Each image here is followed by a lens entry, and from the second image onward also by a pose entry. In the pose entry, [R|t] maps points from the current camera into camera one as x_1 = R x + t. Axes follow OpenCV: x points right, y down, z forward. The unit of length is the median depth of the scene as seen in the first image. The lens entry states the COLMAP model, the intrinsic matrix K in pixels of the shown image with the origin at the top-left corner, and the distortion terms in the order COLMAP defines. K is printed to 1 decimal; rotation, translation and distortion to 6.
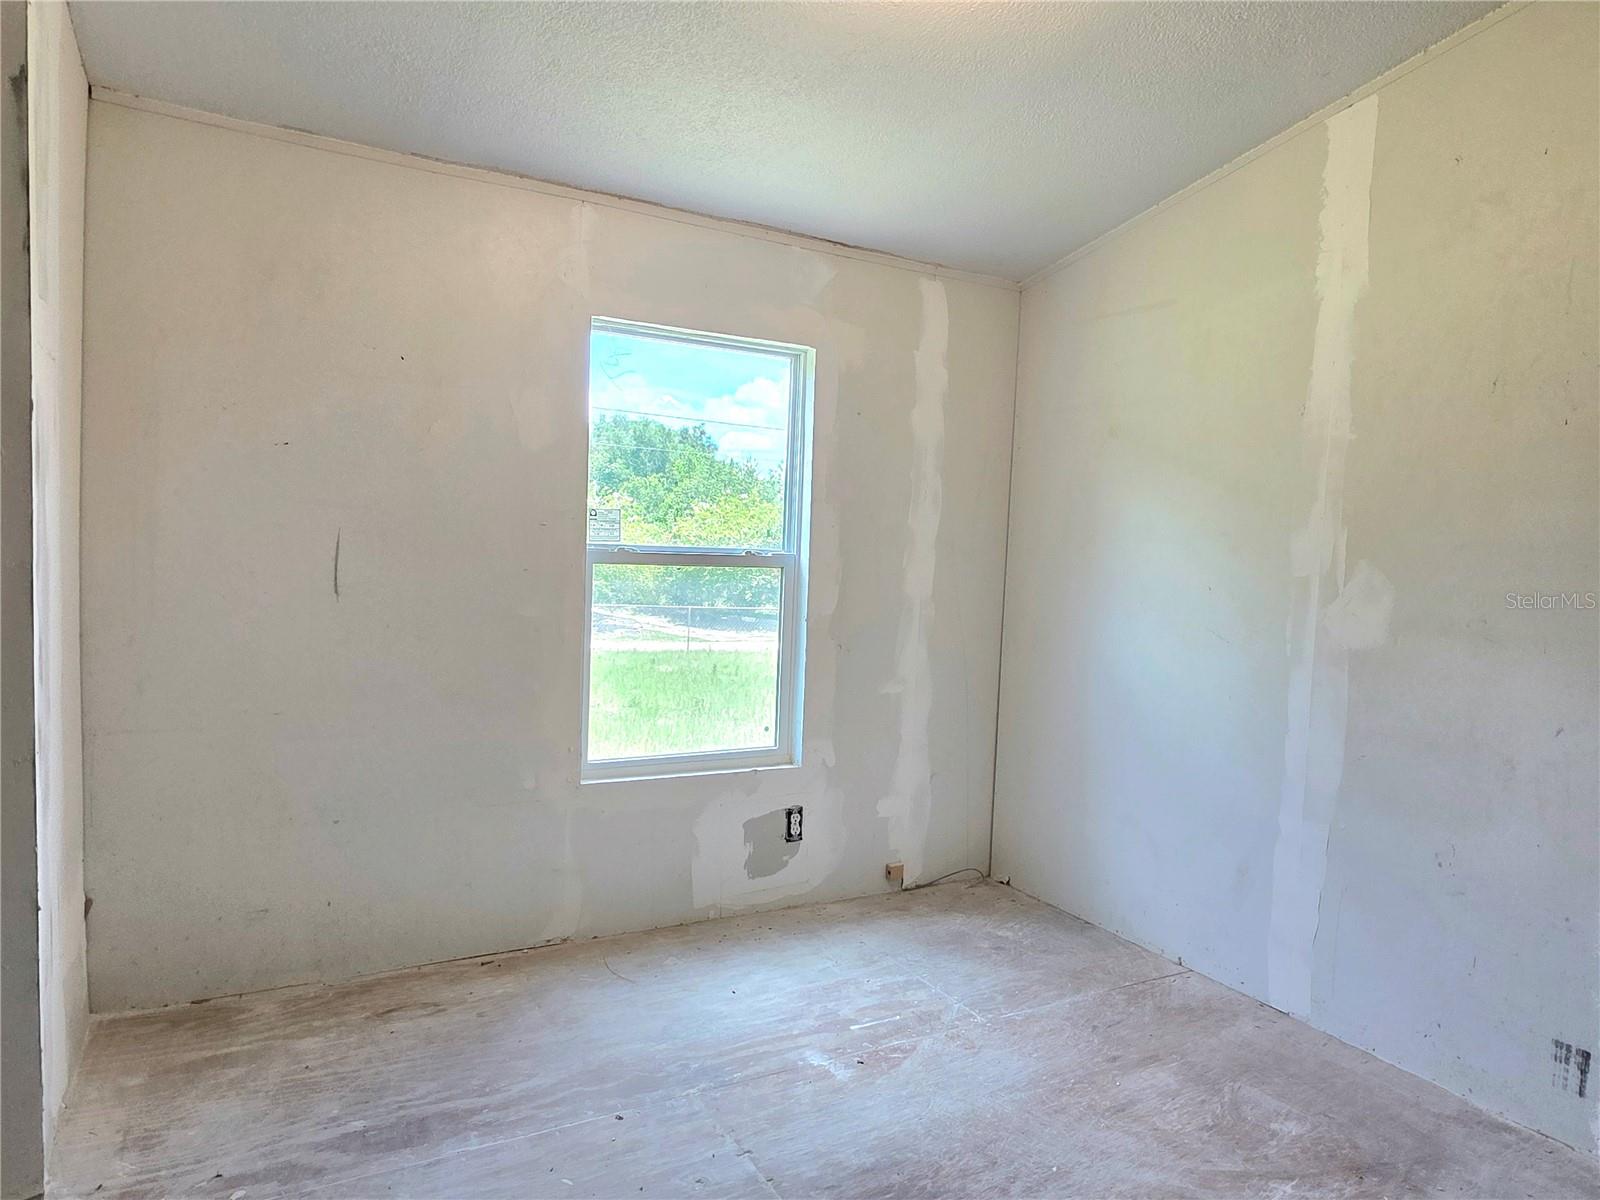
lens RADIAL K [[1033.3, 0, 803.1], [0, 1033.3, 599.7], [0, 0, 1]] dist [0.004525, -0.004490]
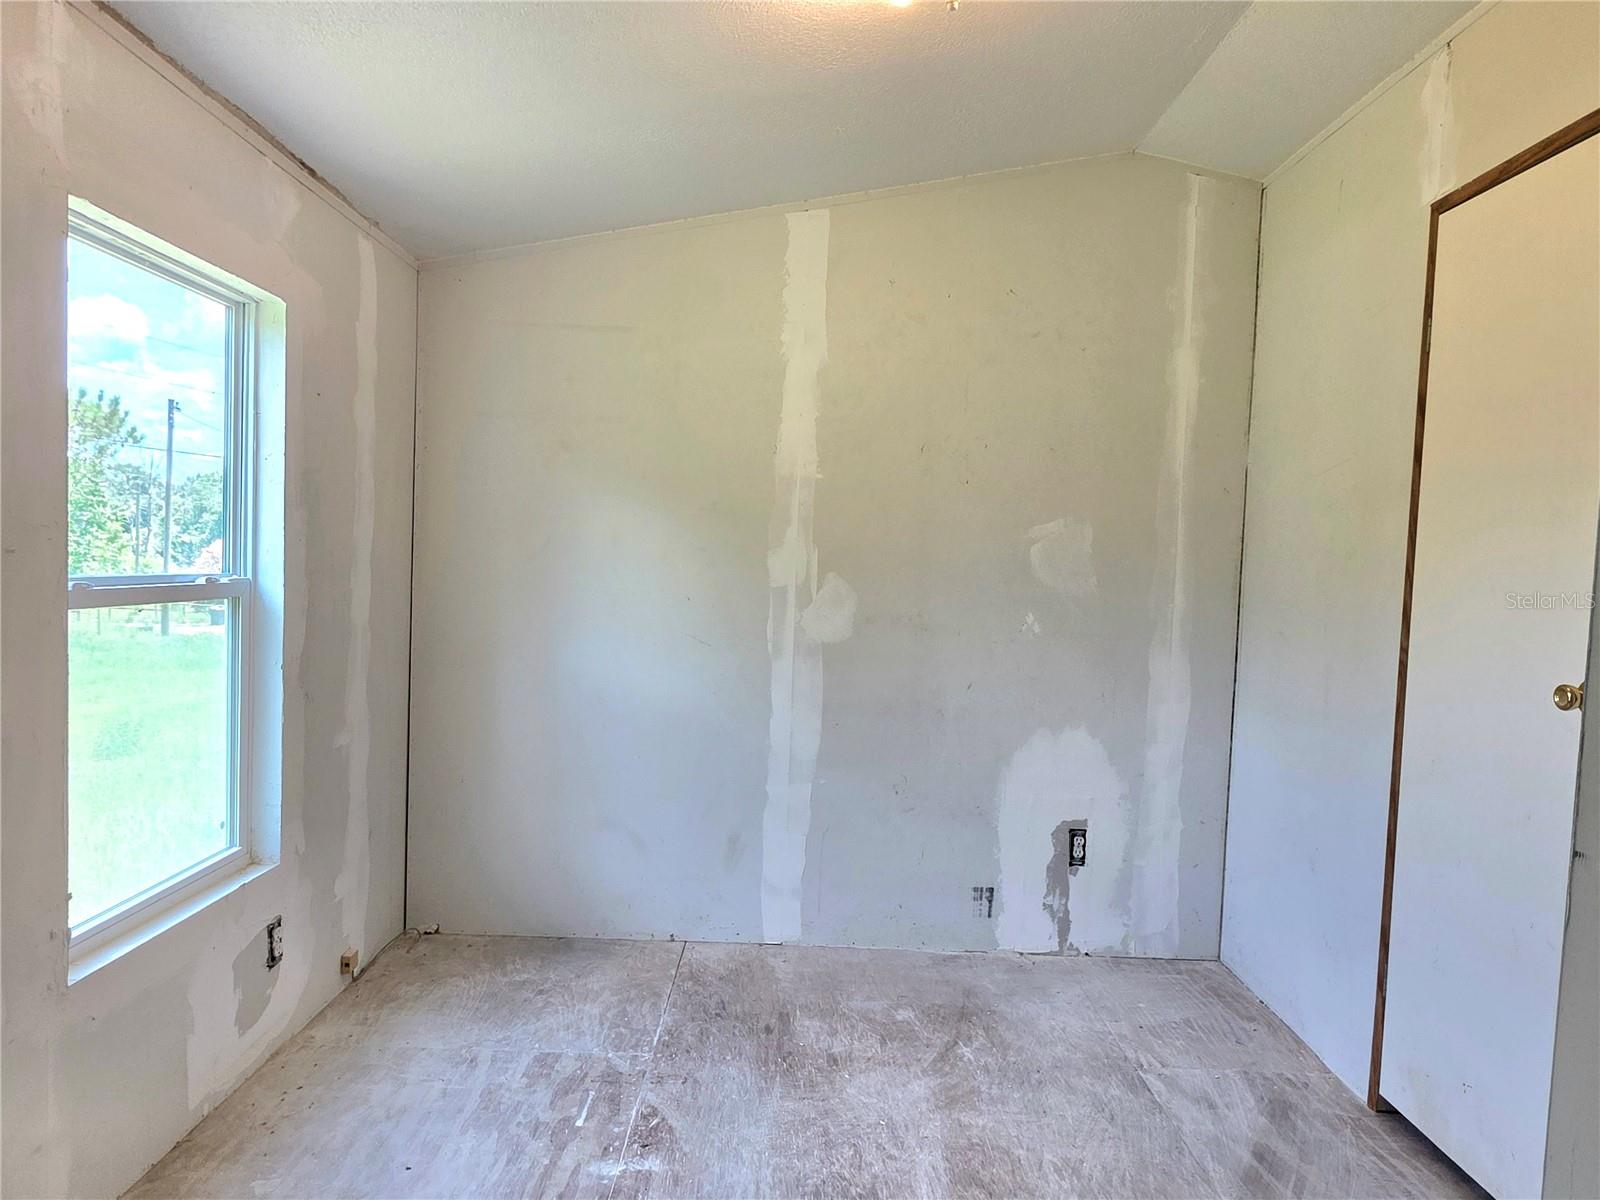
lens RADIAL K [[1033.3, 0, 801.5], [0, 1033.3, 600.4], [0, 0, 1]] dist [0.004525, -0.004490]
pose [[0.490145, -0.055396, 0.869879, -0.579593], [0.033726, 0.998436, 0.044579, -0.061153], [-0.870988, 0.007487, 0.491247, 0.387659]]
